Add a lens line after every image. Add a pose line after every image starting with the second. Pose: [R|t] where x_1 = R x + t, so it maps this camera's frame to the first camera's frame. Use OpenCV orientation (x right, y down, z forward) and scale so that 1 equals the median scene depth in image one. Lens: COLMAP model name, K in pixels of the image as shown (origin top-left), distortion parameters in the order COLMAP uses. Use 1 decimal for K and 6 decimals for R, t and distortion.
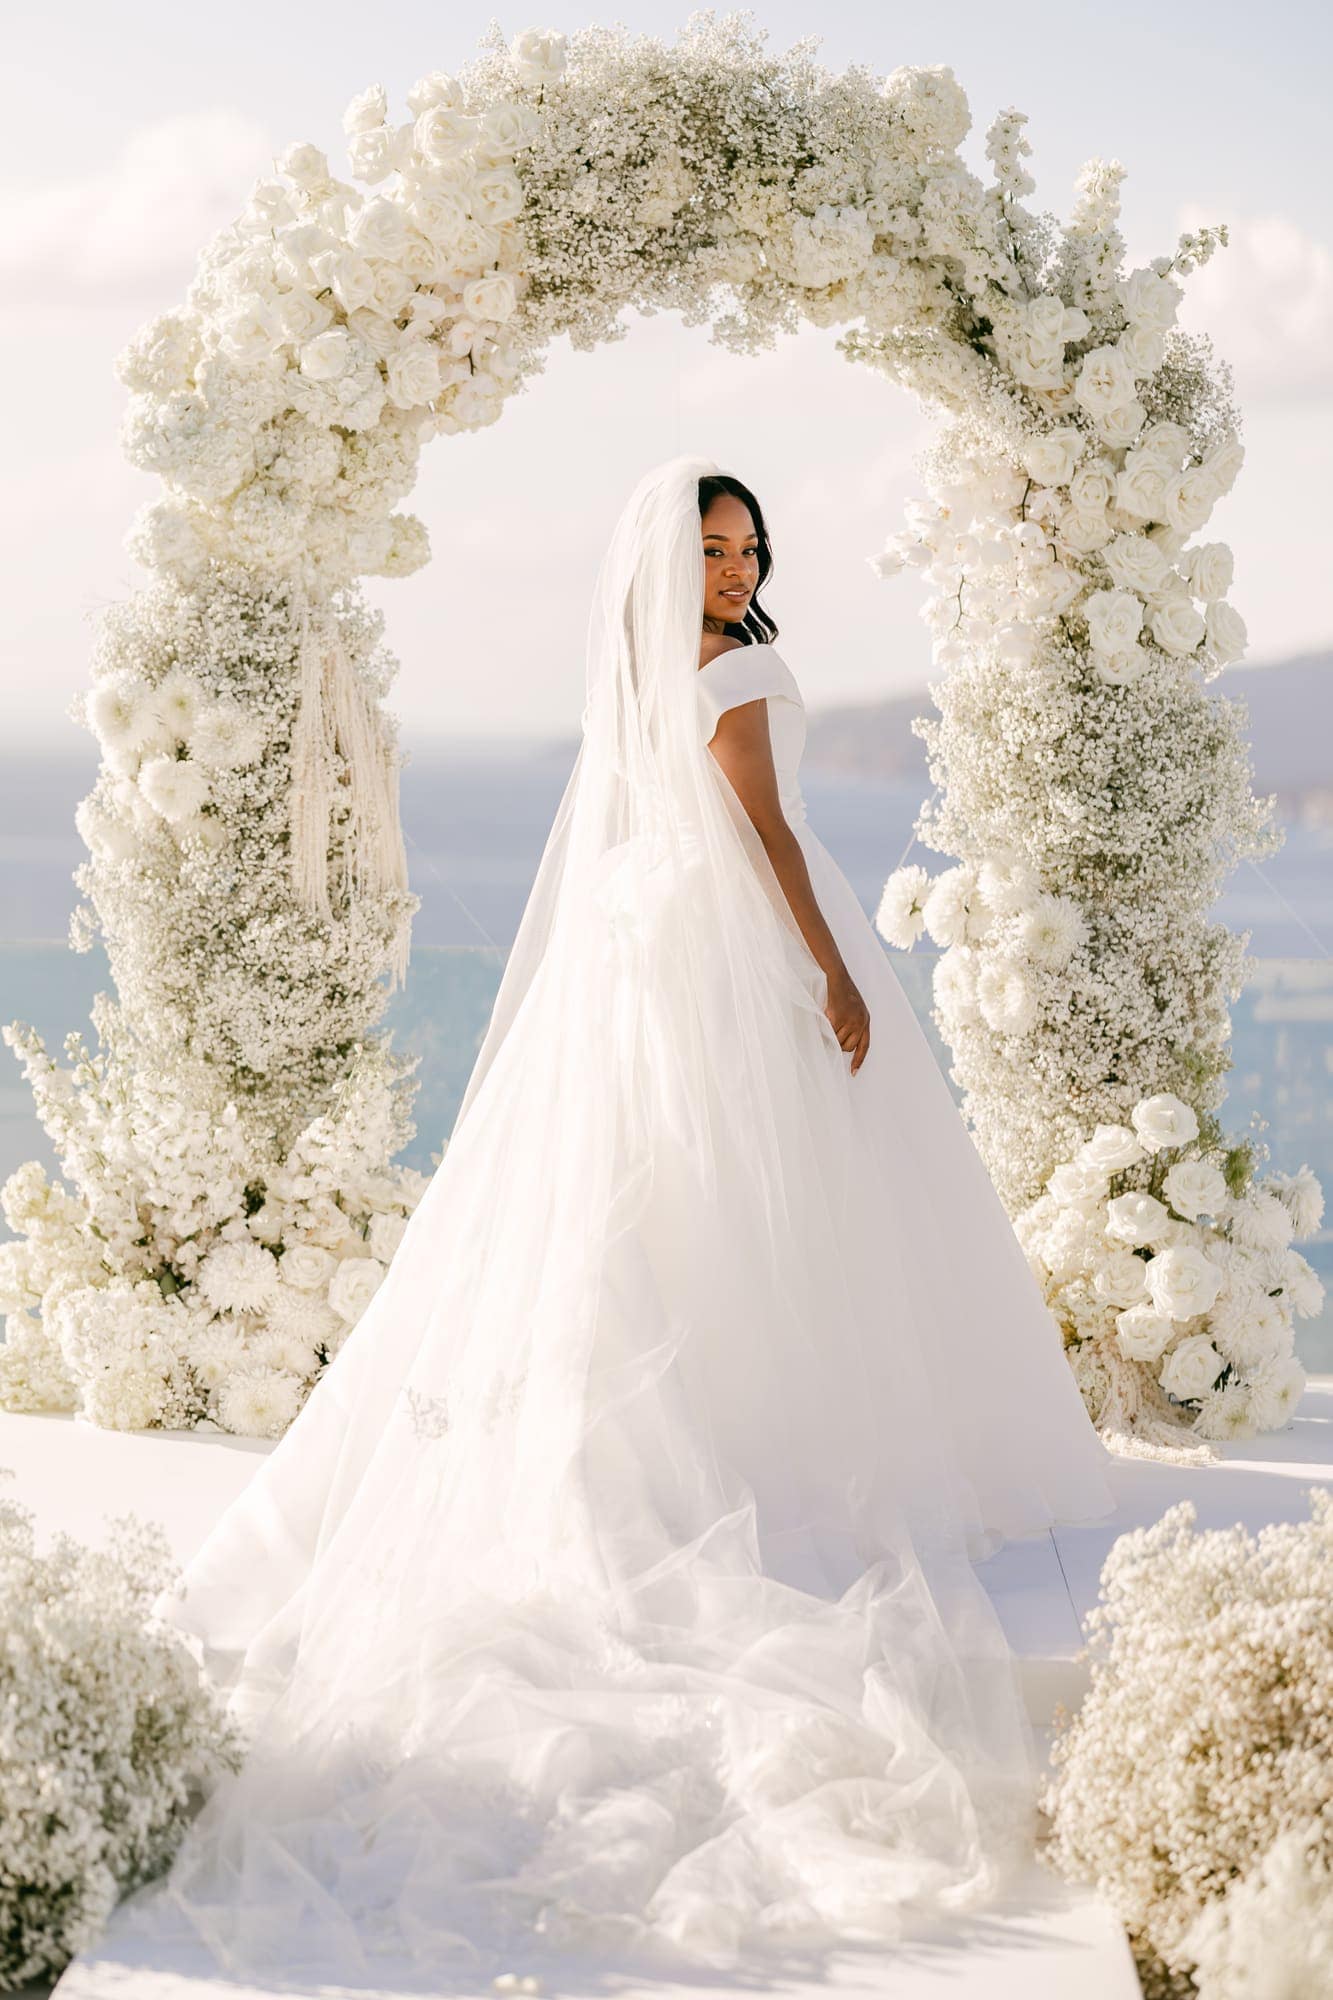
lens RADIAL K [[4908.3, 0, 670.2], [0, 4908.3, 961.4], [0, 0, 1]] dist [0.061079, 0.074975]
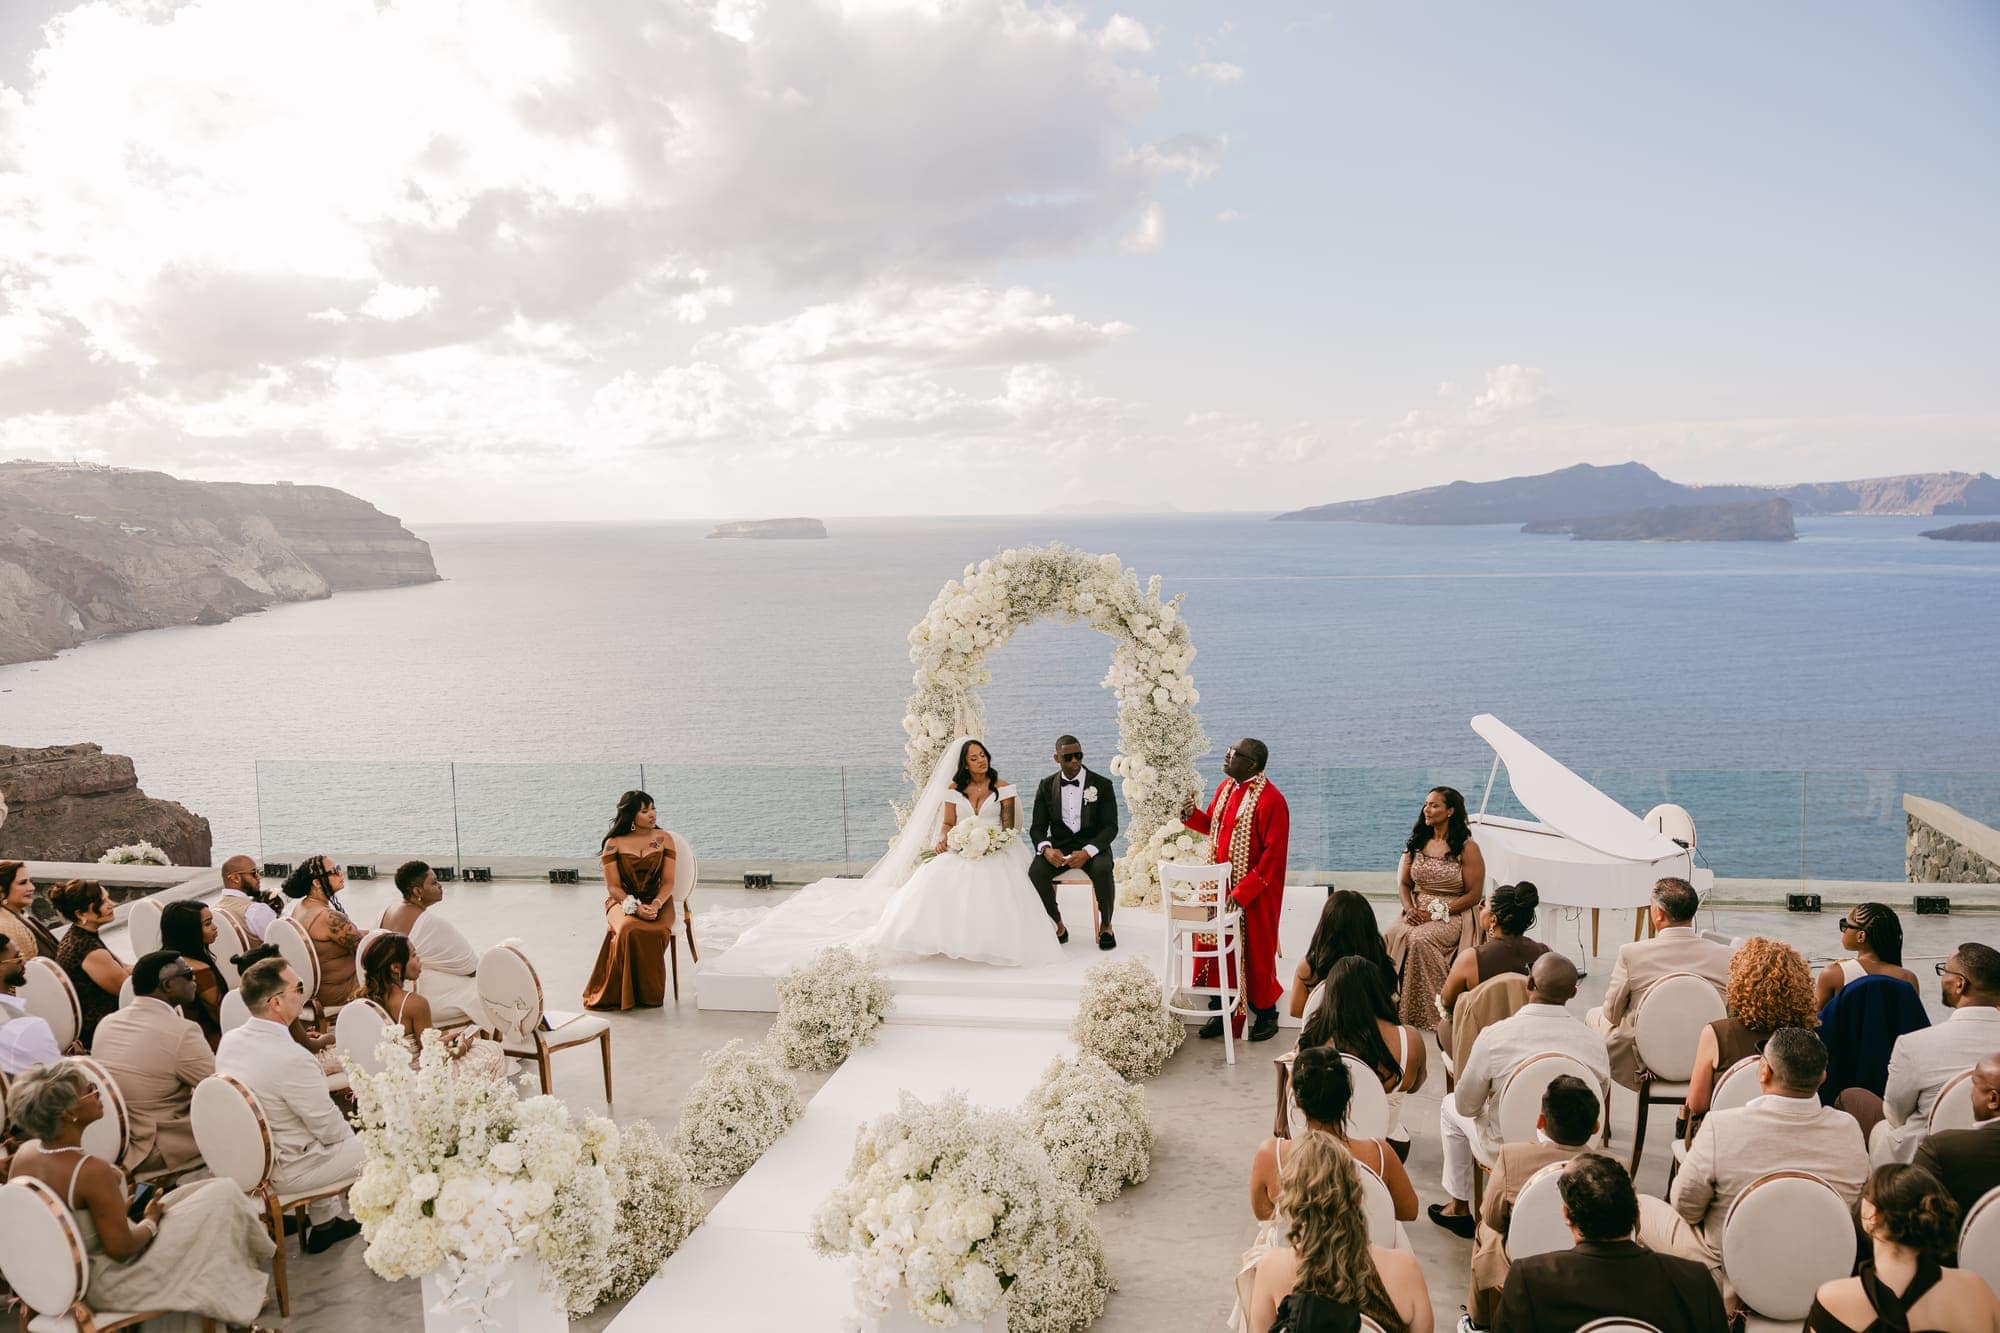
lens RADIAL K [[1709.2, 0, 1000.0], [0, 1709.2, 666.5], [0, 0, 1]] dist [0.004050, 0.007038]
pose [[0.982409, -0.022657, -0.185363, 0.216226], [0.029545, 0.998968, 0.034484, -0.142831], [0.184391, -0.039354, 0.982065, -0.346744]]
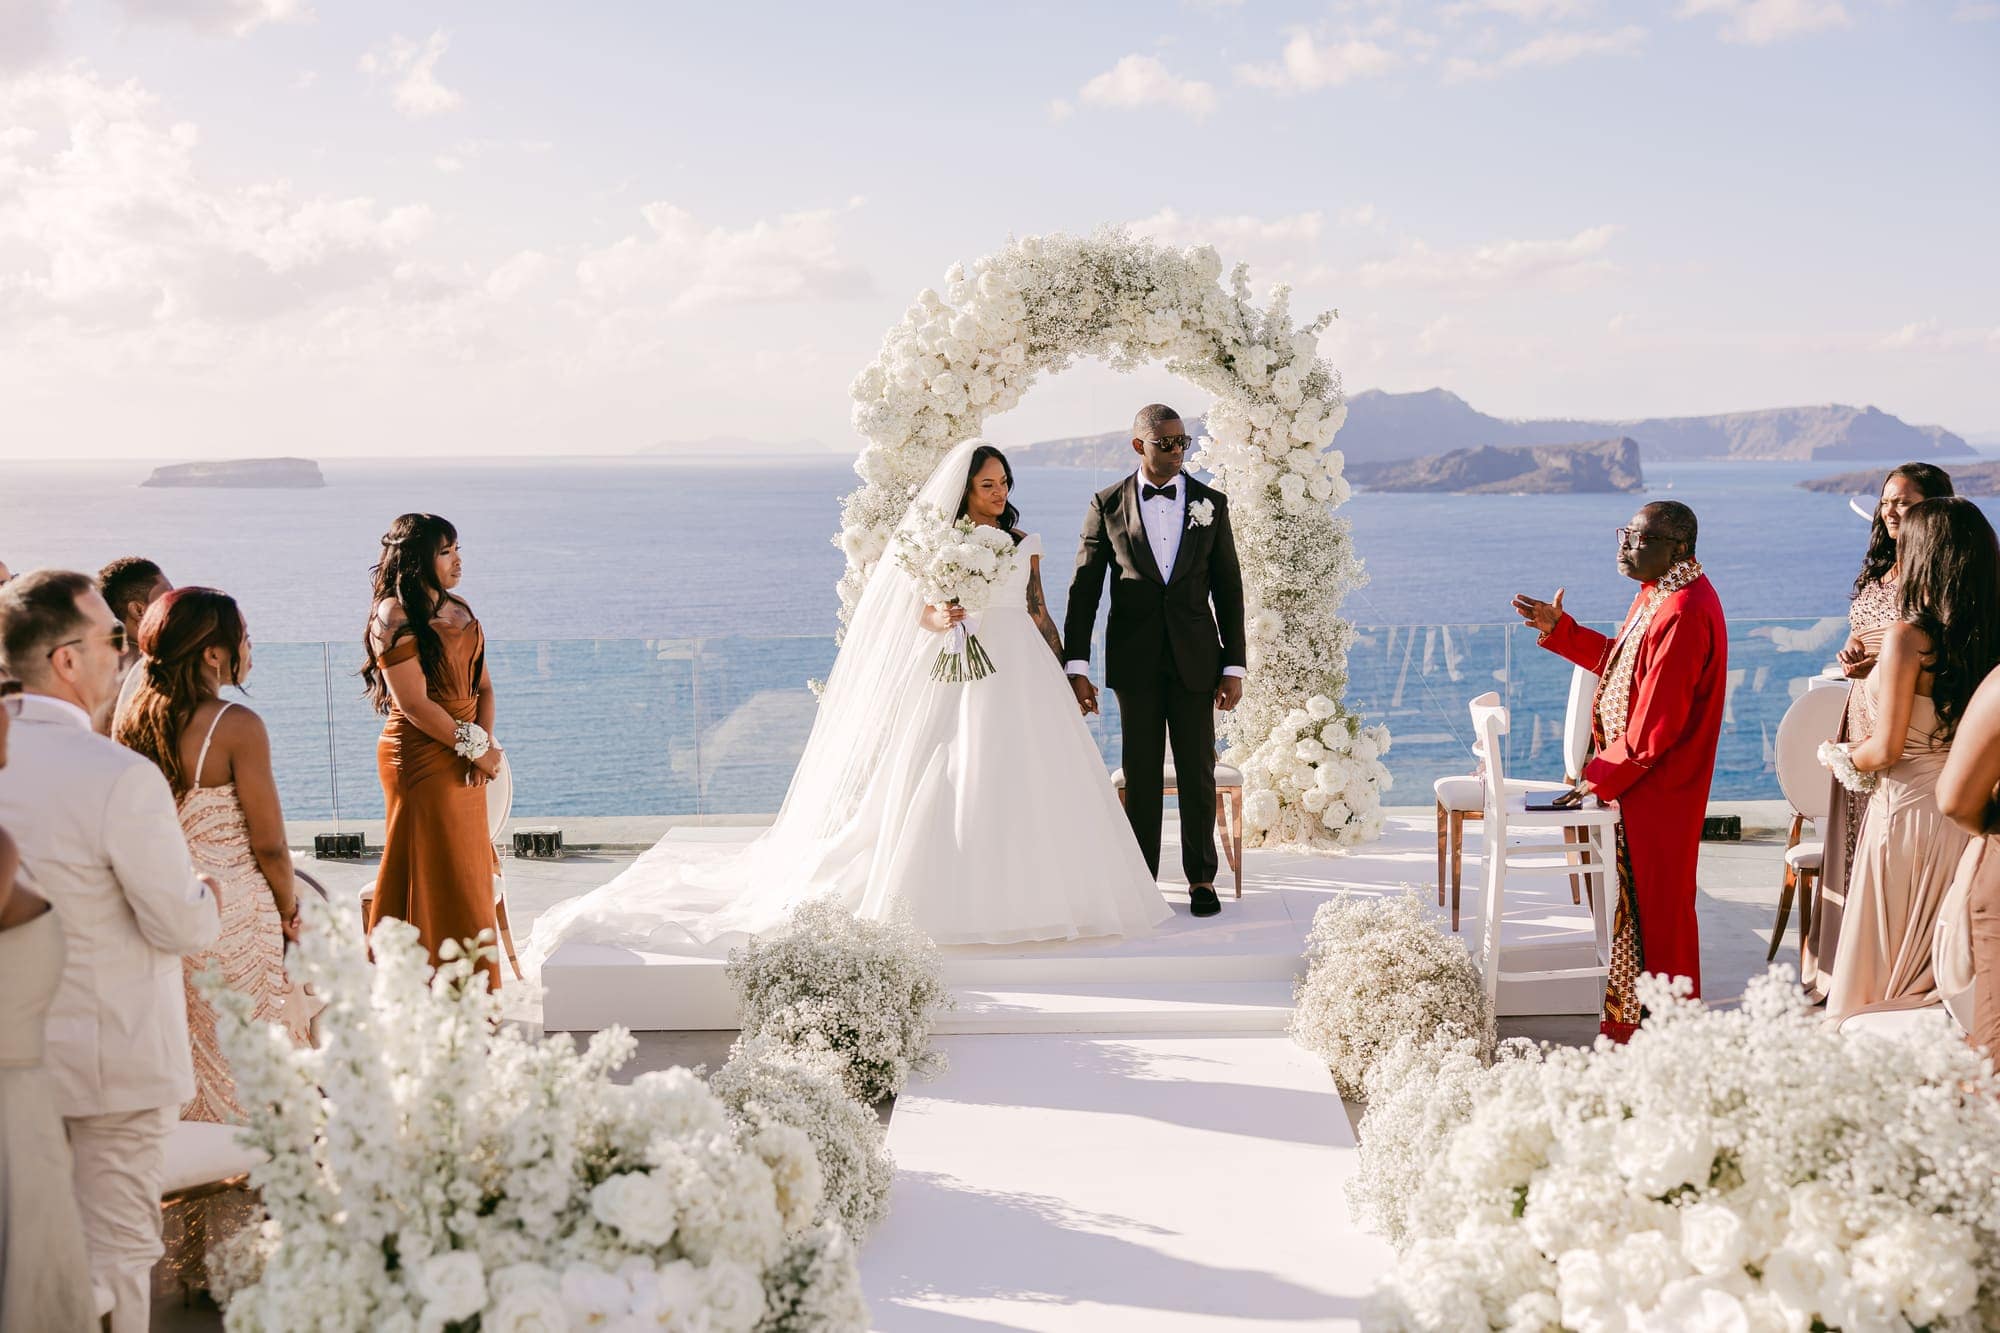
lens RADIAL K [[2399.6, 0, 1000.0], [0, 2399.6, 666.5], [0, 0, 1]] dist [0.016488, 0.014588]
pose [[0.999370, -0.031985, -0.015389, -0.029985], [0.032567, 0.998700, 0.039225, -0.034563], [0.014114, -0.039702, 0.999112, -0.112265]]
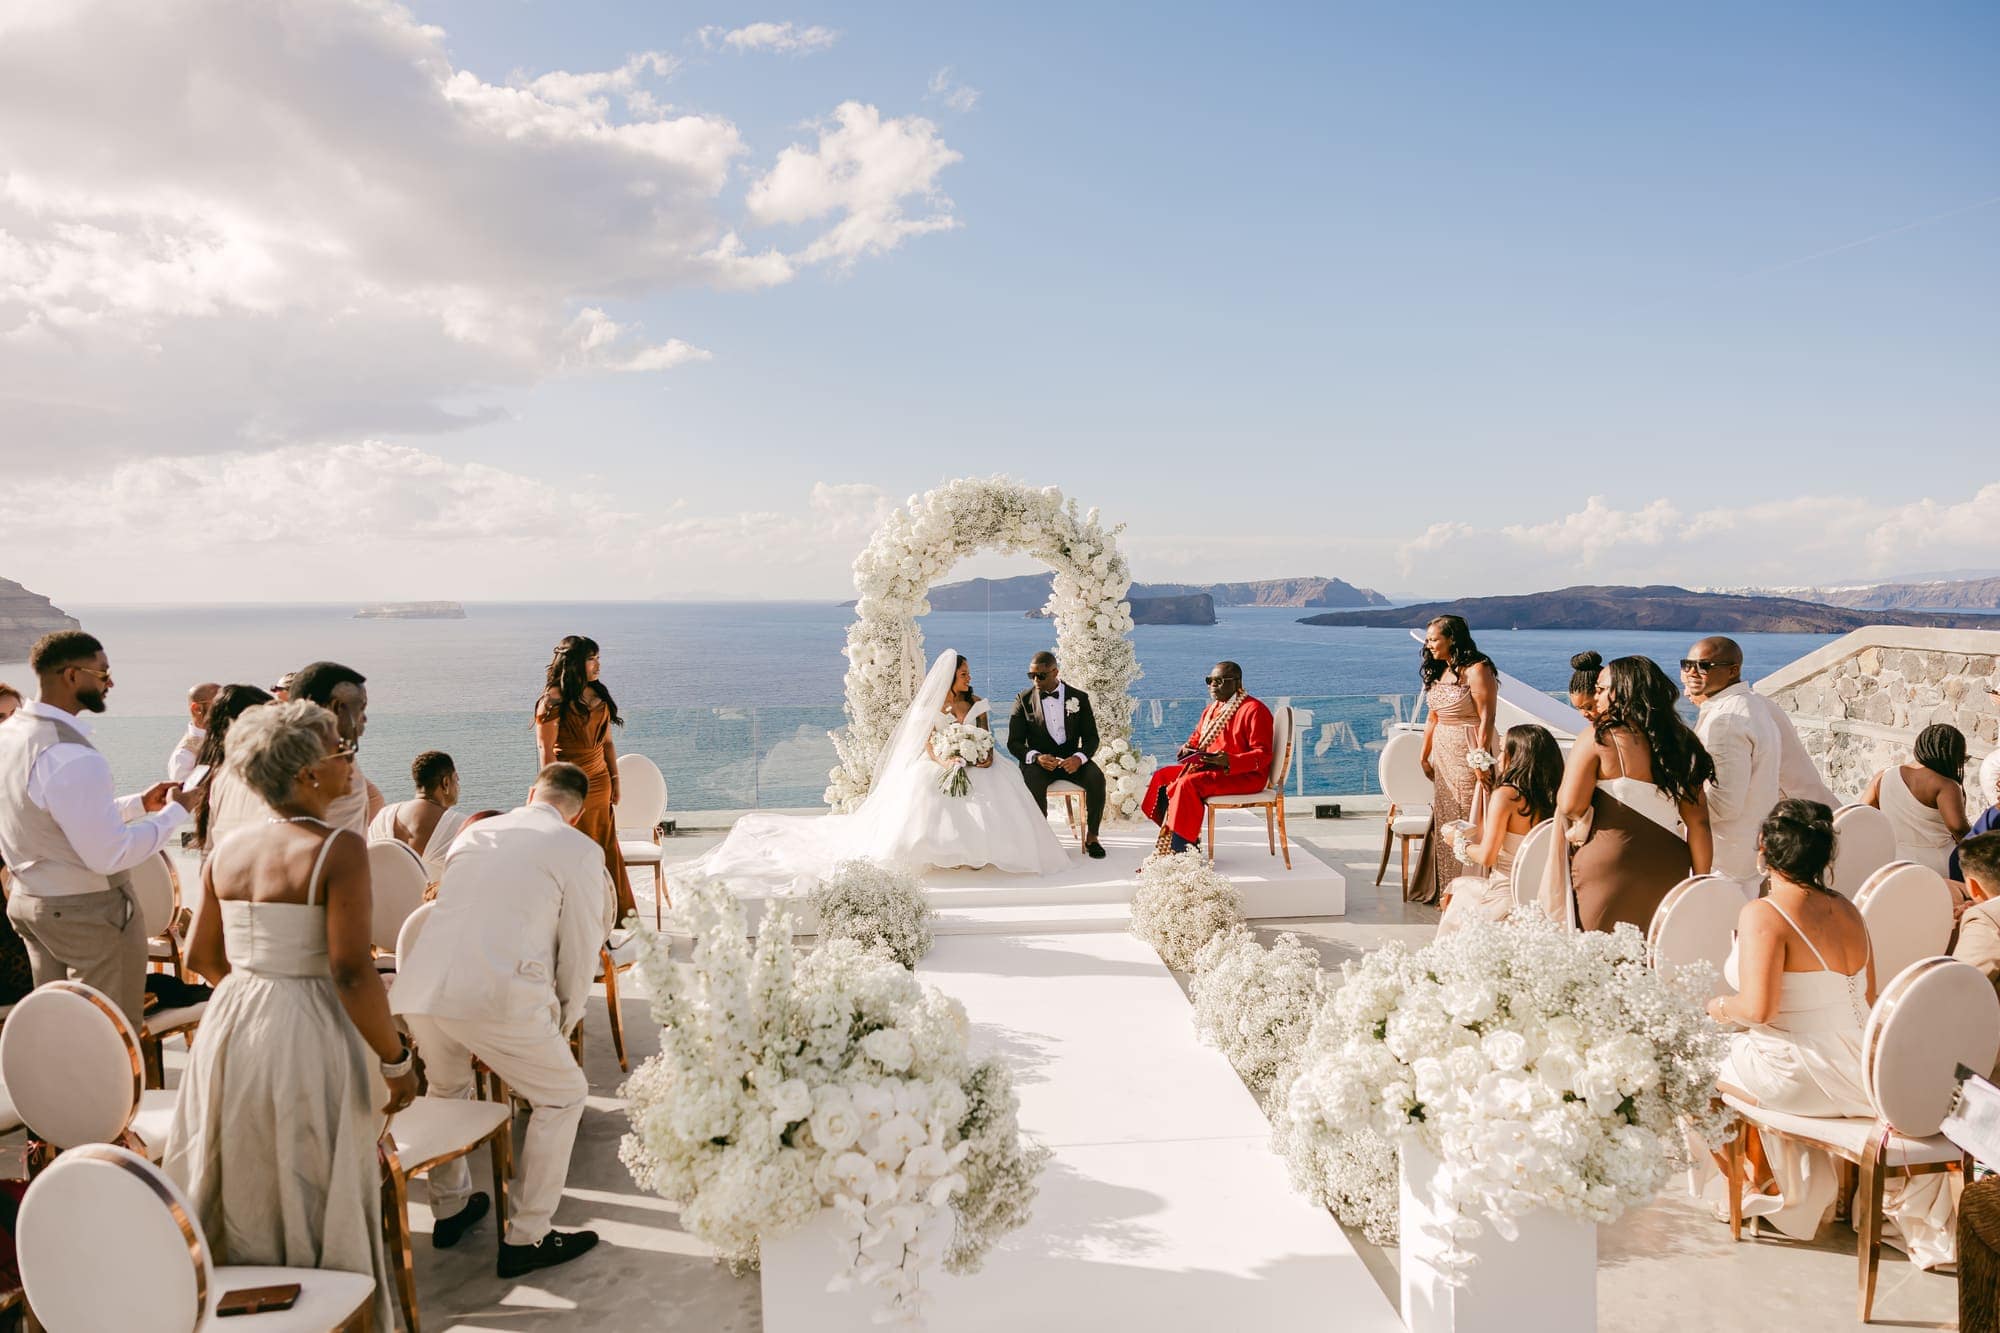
lens RADIAL K [[1351.2, 0, 1000.0], [0, 1351.2, 666.5], [0, 0, 1]] dist [-0.000911, -0.000475]
pose [[0.995582, -0.032314, 0.088165, -0.093233], [0.032173, 0.999478, 0.003023, -0.038779], [-0.088217, -0.000174, 0.996101, -0.101294]]
